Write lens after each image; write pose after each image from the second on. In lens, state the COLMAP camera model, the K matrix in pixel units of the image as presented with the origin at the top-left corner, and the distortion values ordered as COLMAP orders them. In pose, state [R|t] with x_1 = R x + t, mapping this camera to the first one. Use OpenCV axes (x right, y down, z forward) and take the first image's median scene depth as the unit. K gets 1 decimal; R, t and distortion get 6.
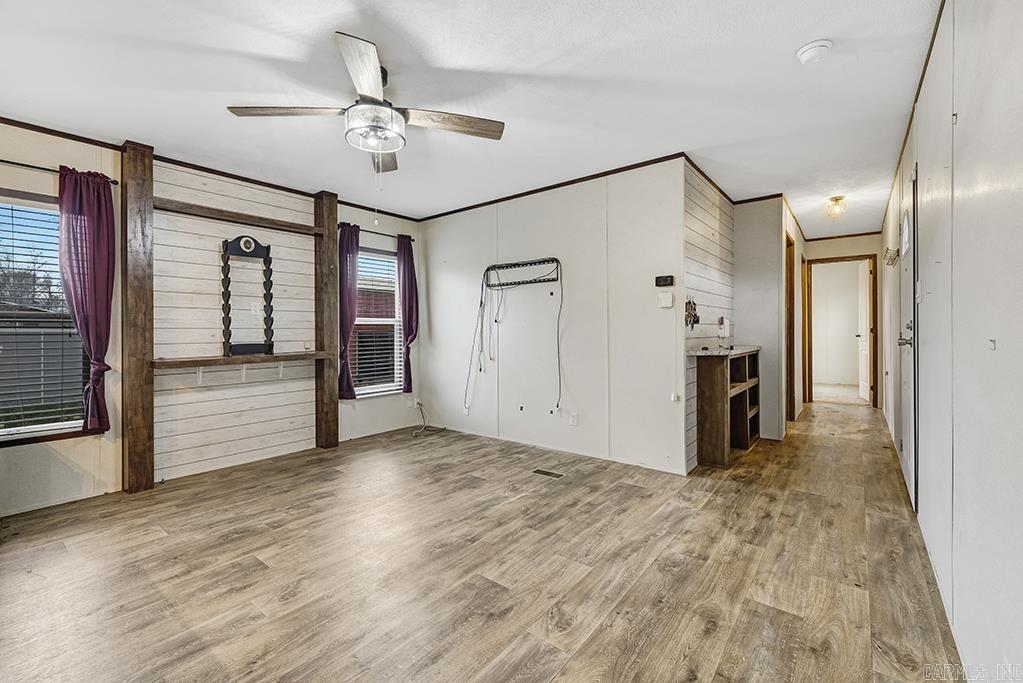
lens RADIAL K [[424.9, 0, 508.9], [0, 424.9, 334.0], [0, 0, 1]] dist [-0.009866, -0.000384]
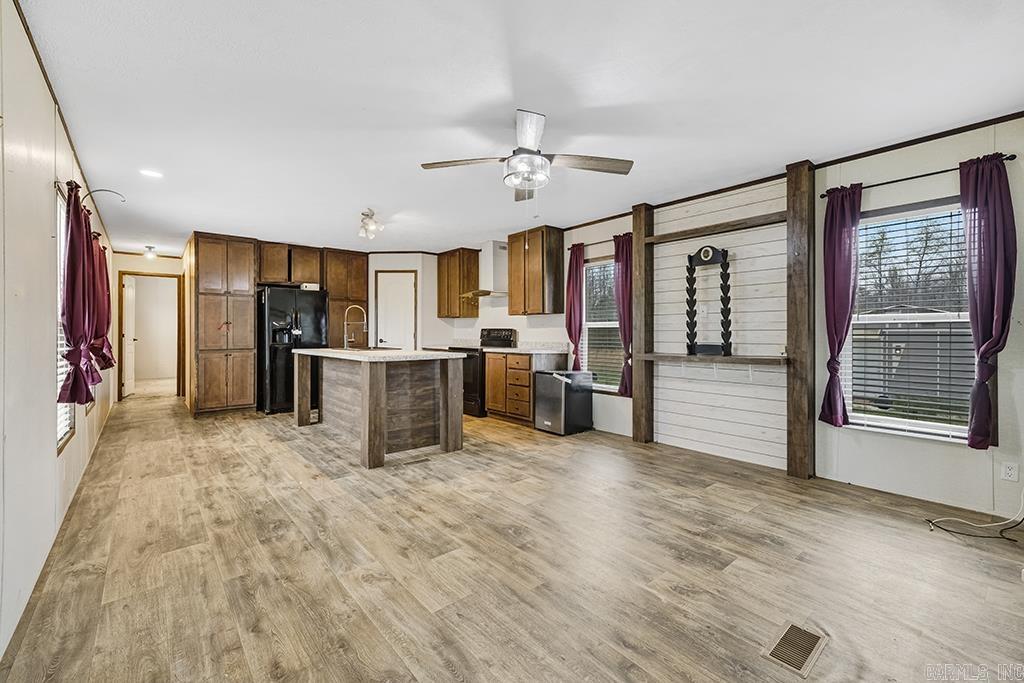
lens RADIAL K [[428.8, 0, 509.8], [0, 428.8, 316.8], [0, 0, 1]] dist [0.015479, 0.000191]
pose [[-0.182675, -0.029024, -0.982745, 0.564020], [-0.006554, 0.999578, -0.028303, -0.013179], [0.983152, 0.001271, -0.182788, 0.699118]]
